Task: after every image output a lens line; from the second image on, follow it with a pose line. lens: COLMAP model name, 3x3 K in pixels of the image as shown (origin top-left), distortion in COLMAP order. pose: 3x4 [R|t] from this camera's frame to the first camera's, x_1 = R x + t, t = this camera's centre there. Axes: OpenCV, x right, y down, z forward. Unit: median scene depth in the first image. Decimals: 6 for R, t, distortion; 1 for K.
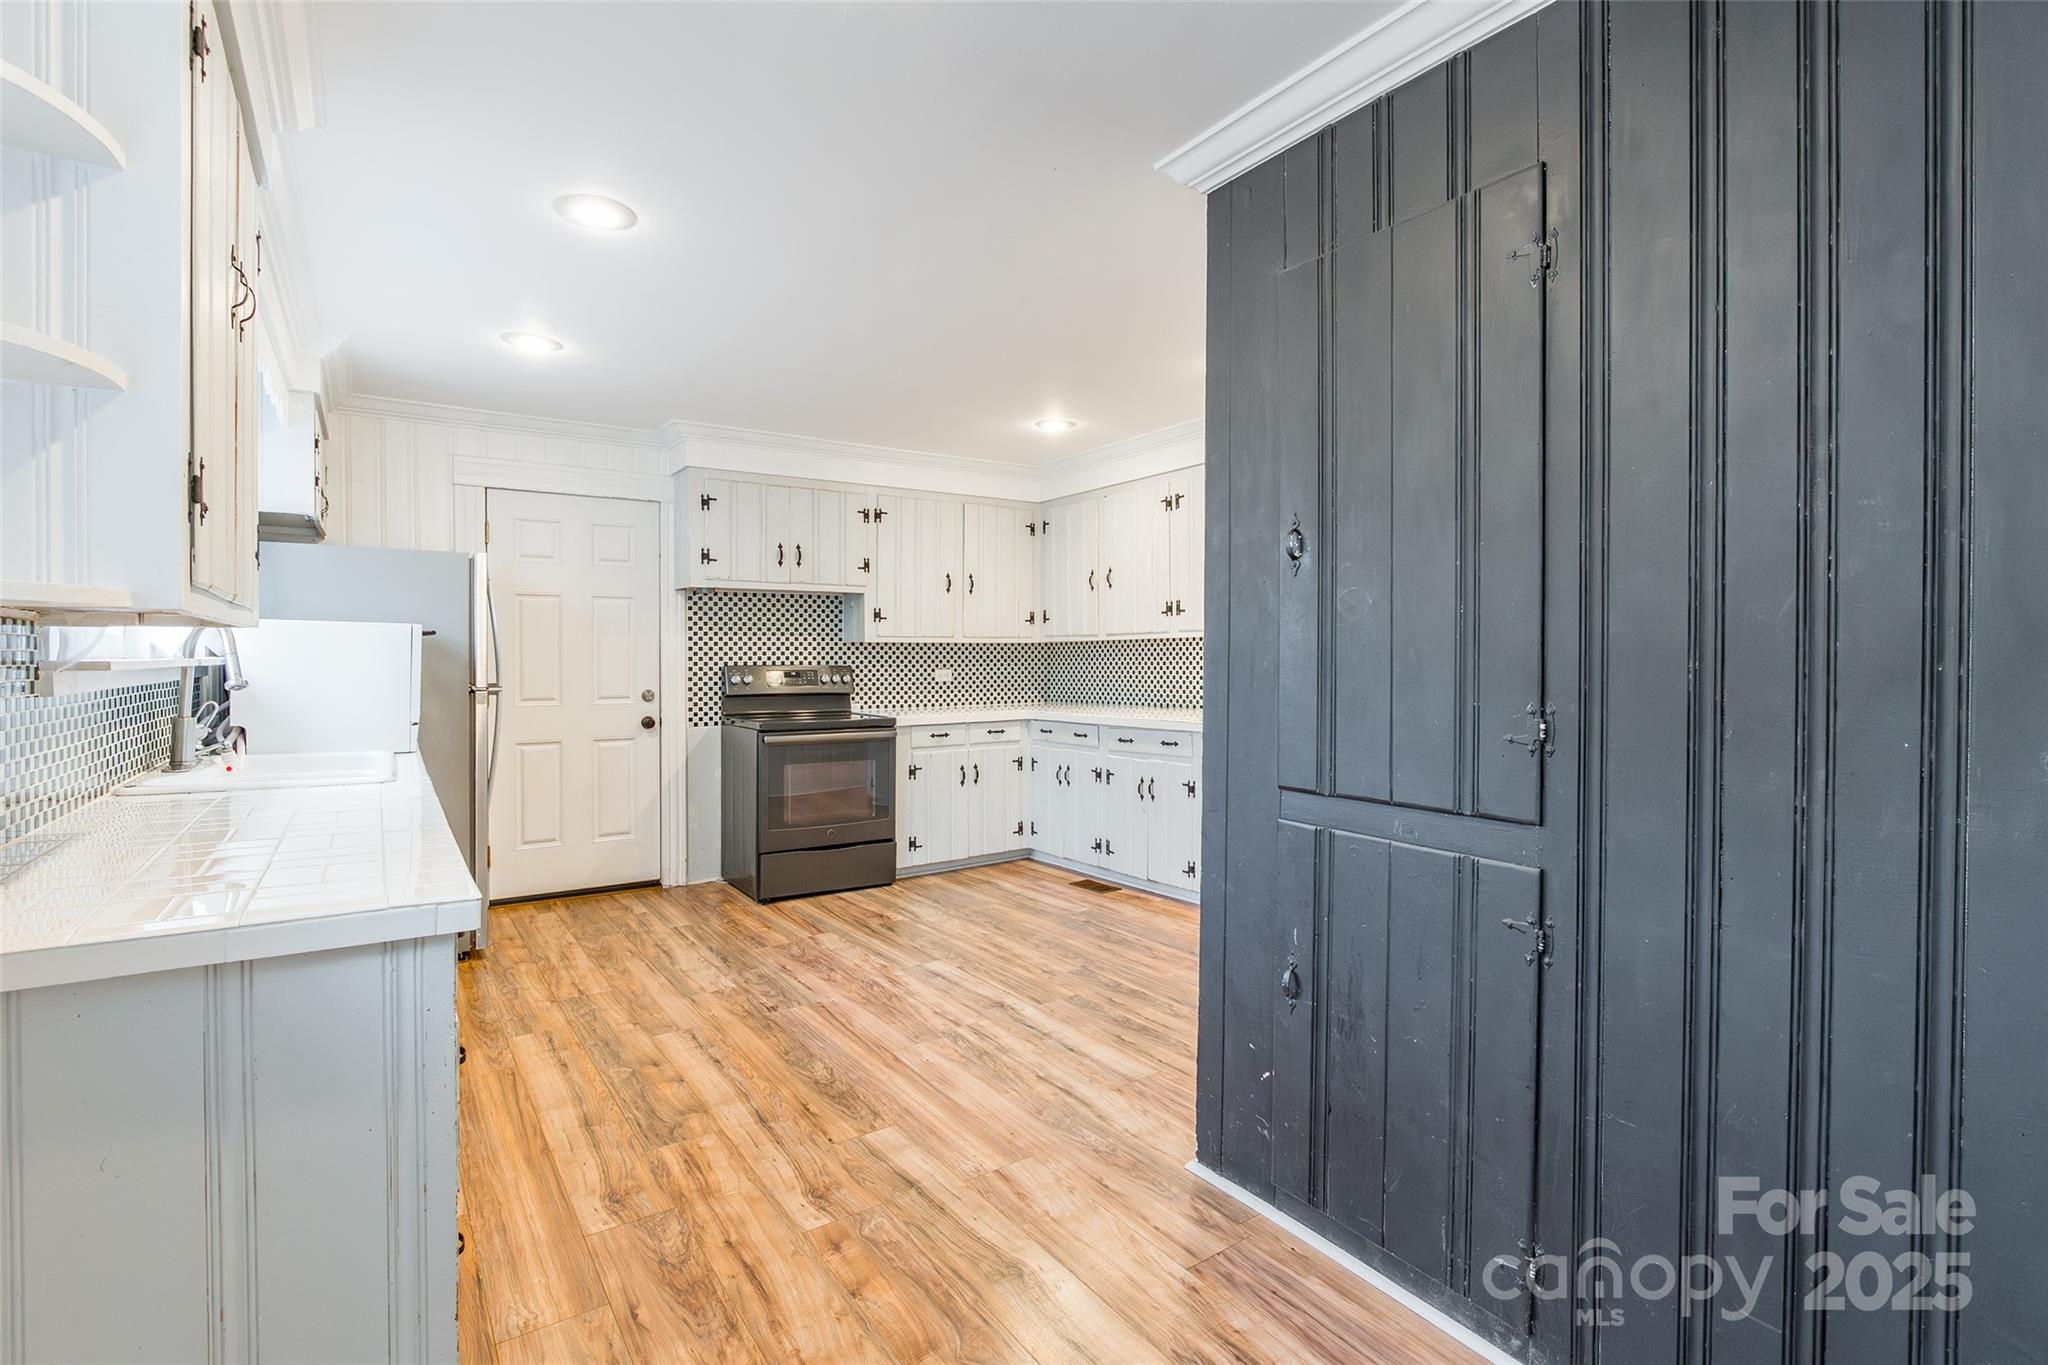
lens RADIAL K [[974.8, 0, 995.7], [0, 974.8, 687.8], [0, 0, 1]] dist [-0.016255, 0.000611]
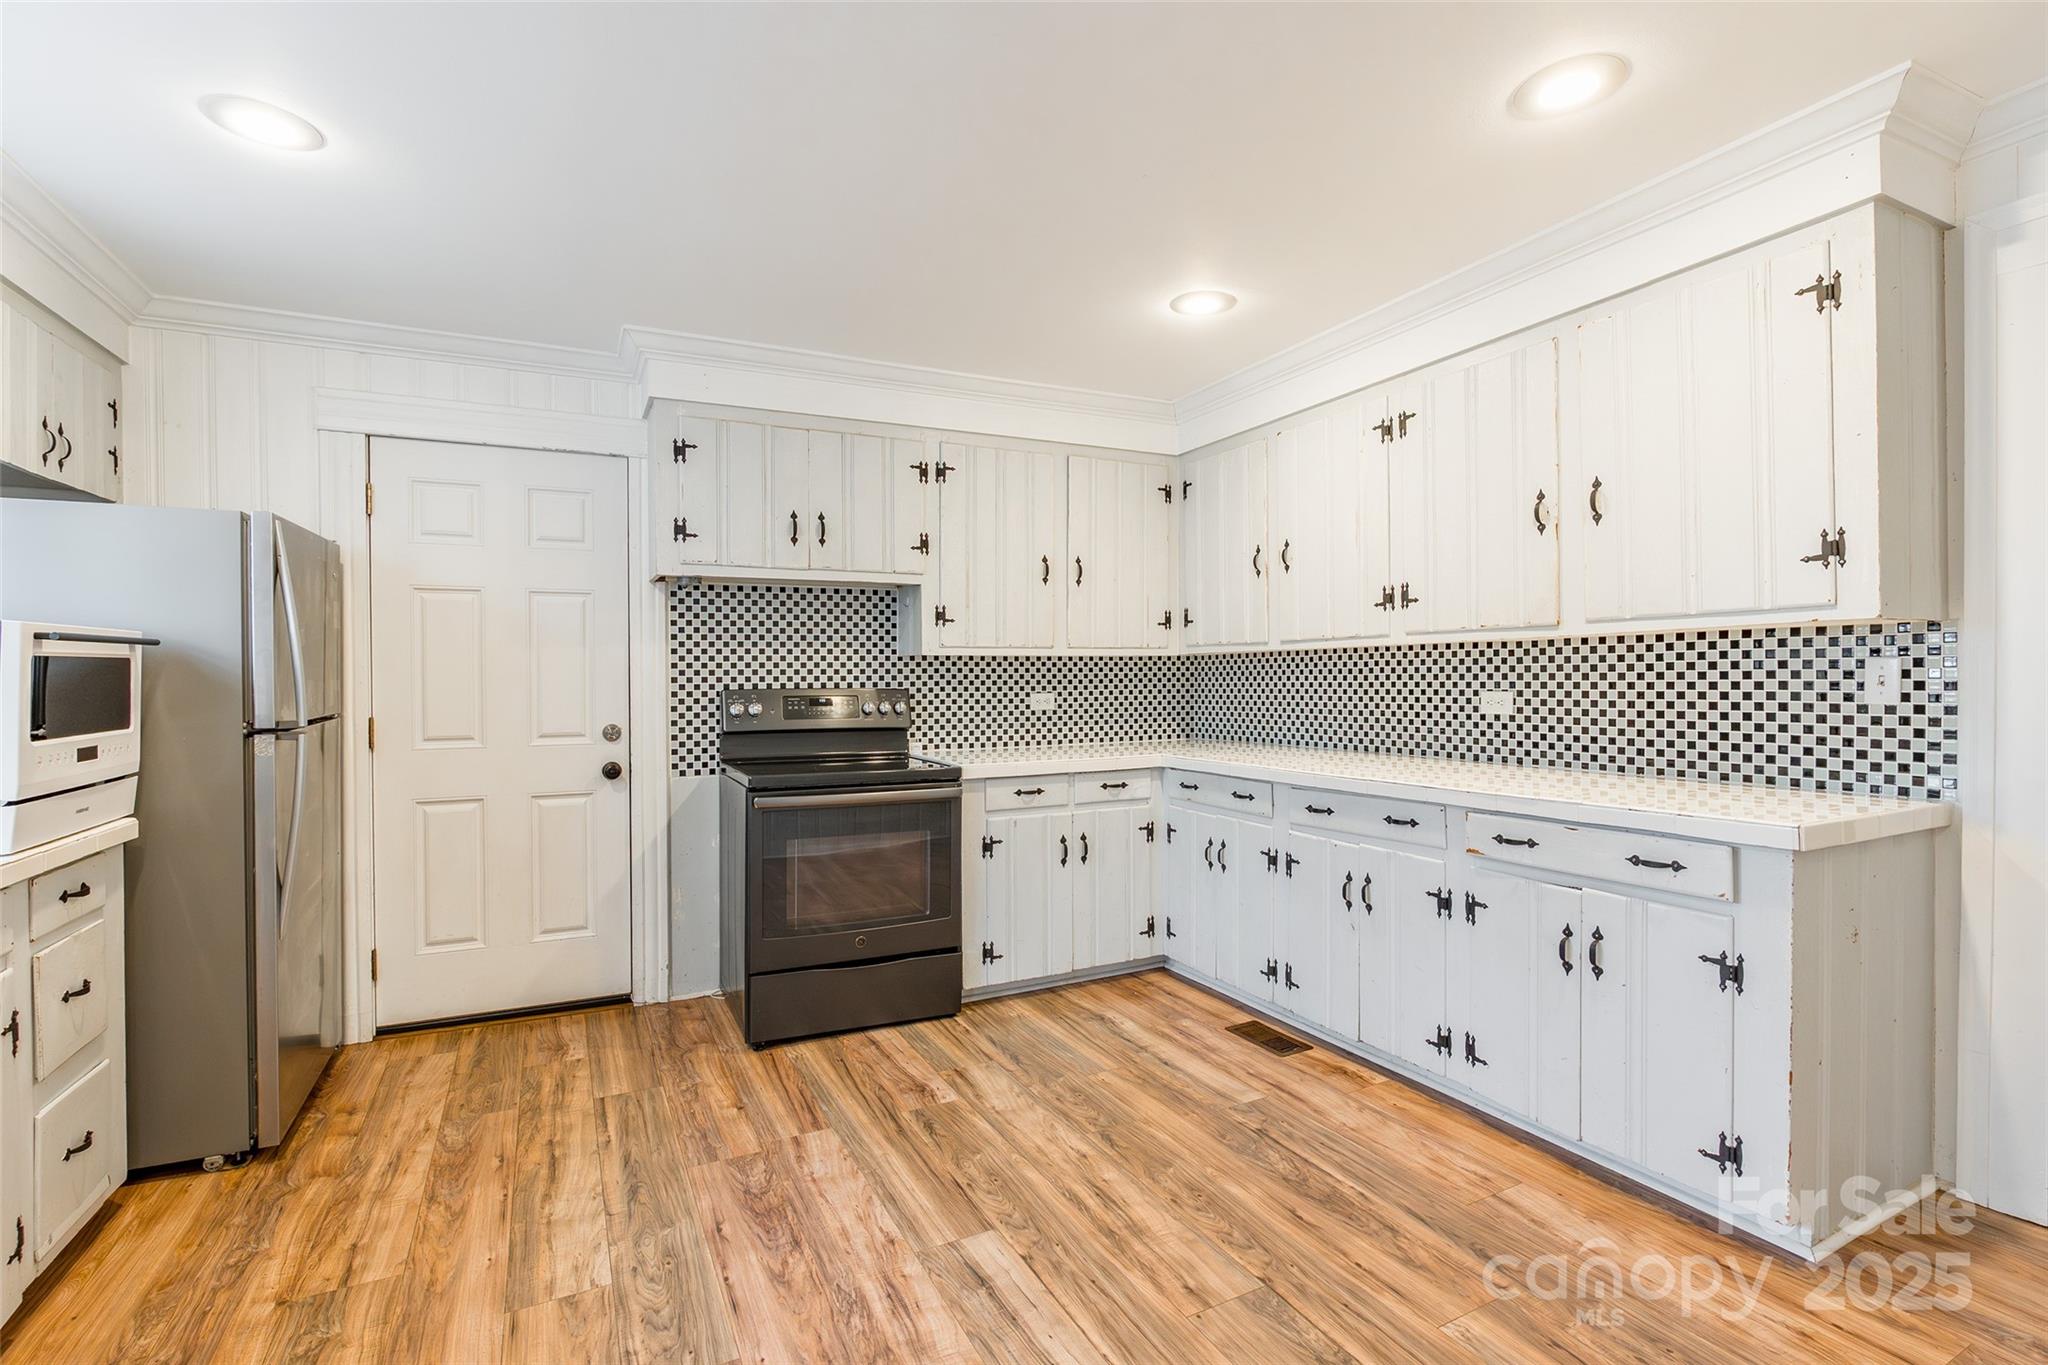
lens RADIAL K [[974.8, 0, 995.7], [0, 974.8, 687.8], [0, 0, 1]] dist [-0.016255, 0.000611]
pose [[0.989975, -0.001433, -0.141234, 0.015885], [-0.001172, 0.999831, -0.018363, -0.011507], [0.141237, 0.018345, 0.989806, 0.338275]]
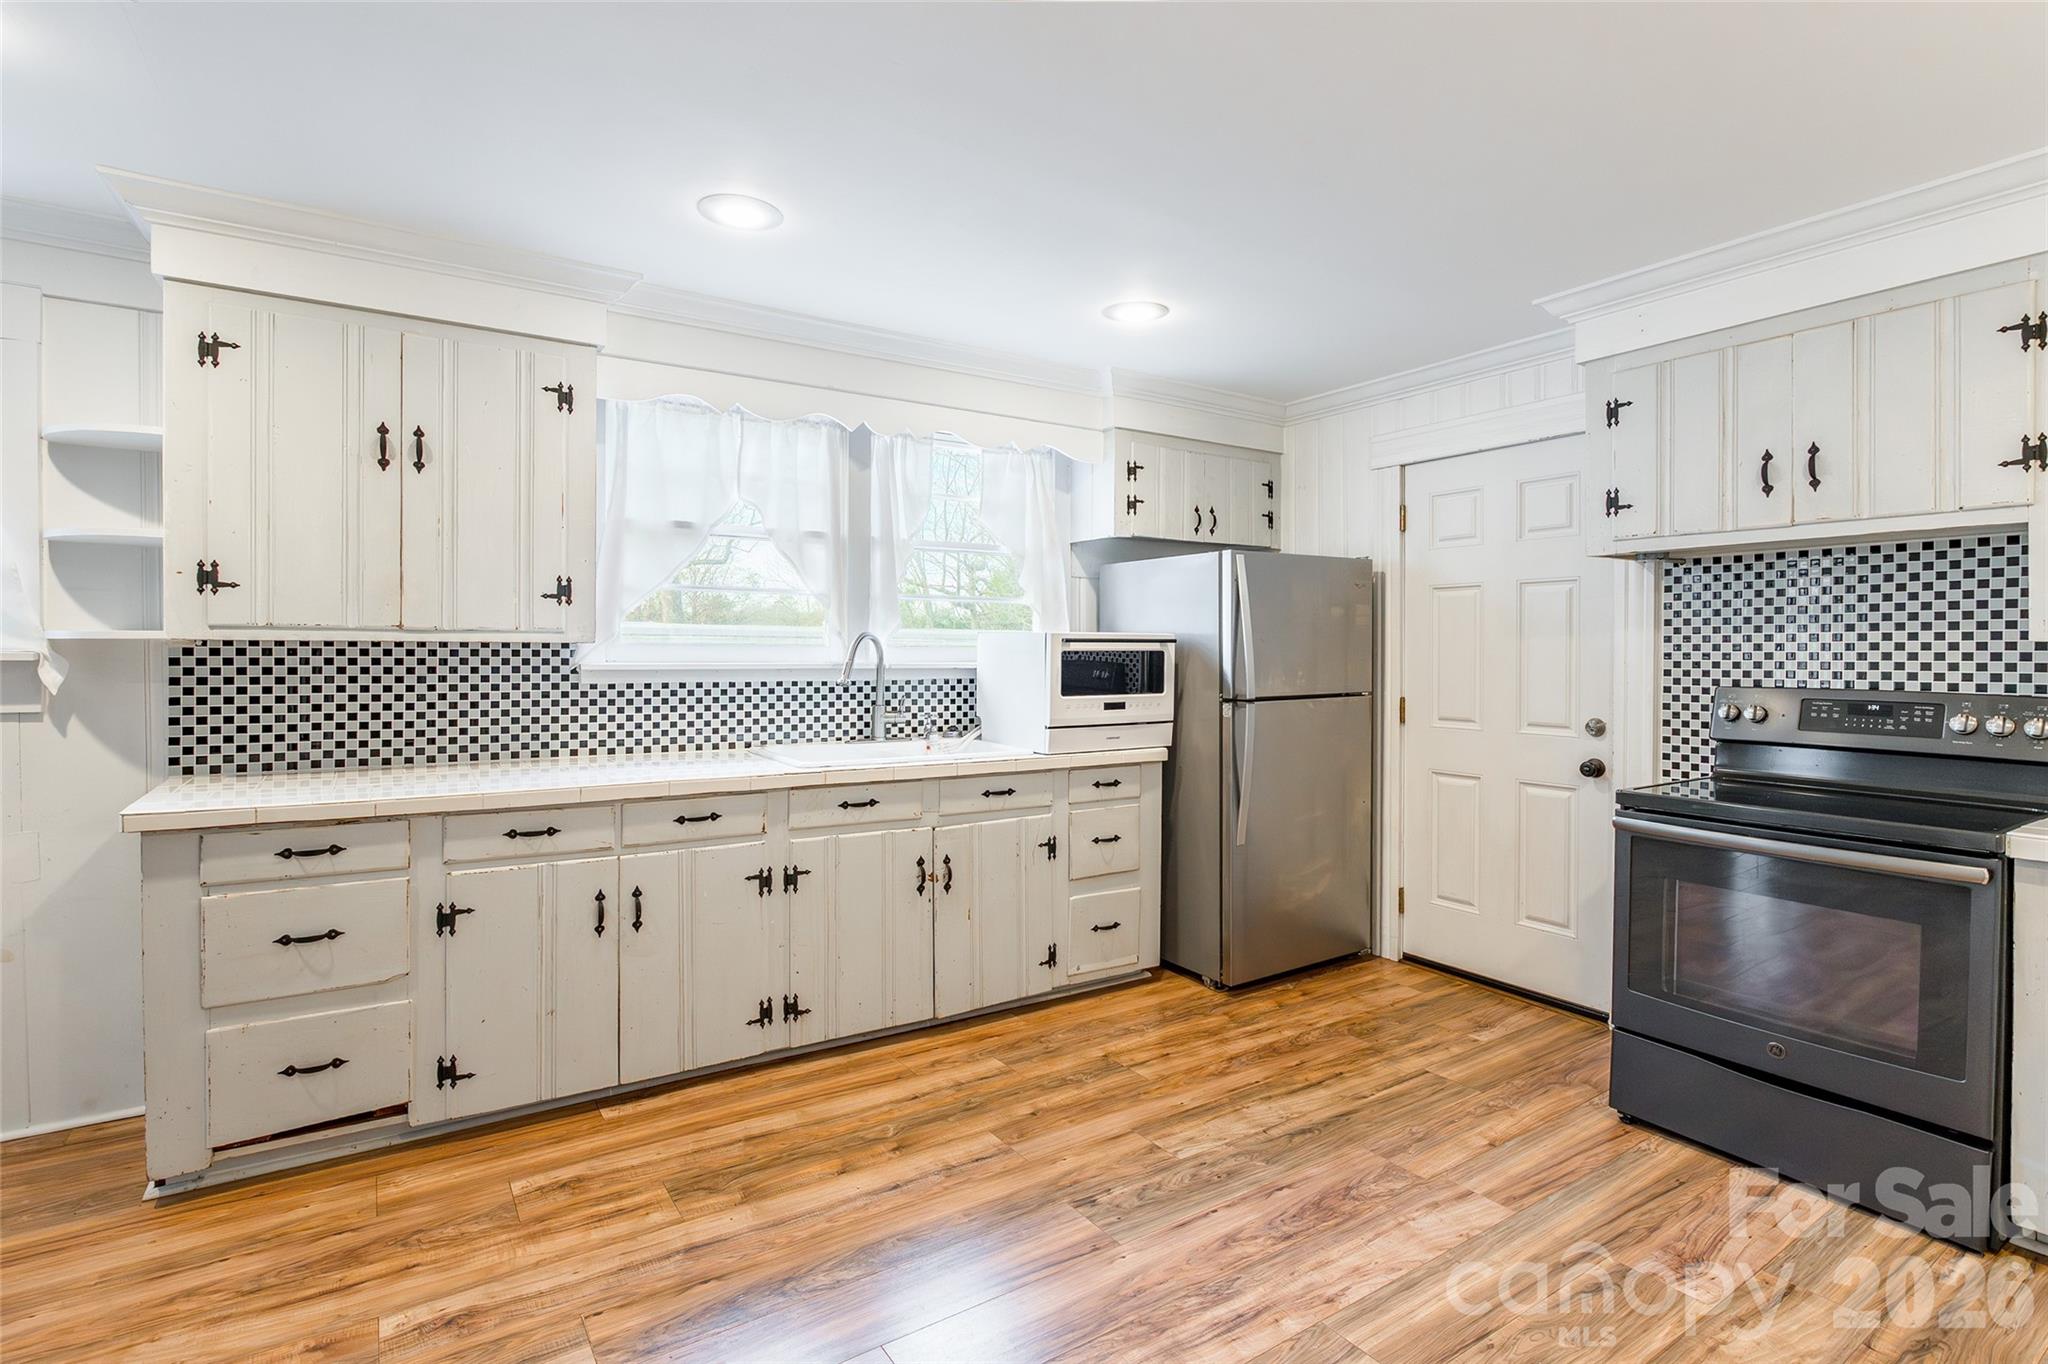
lens RADIAL K [[937.1, 0, 1070.2], [0, 937.1, 670.9], [0, 0, 1]] dist [-0.007559, 0.000396]
pose [[0.029061, 0.019844, -0.999381, 0.256839], [-0.038808, 0.999072, 0.018709, -0.027508], [0.998824, 0.038240, 0.029804, 0.616732]]
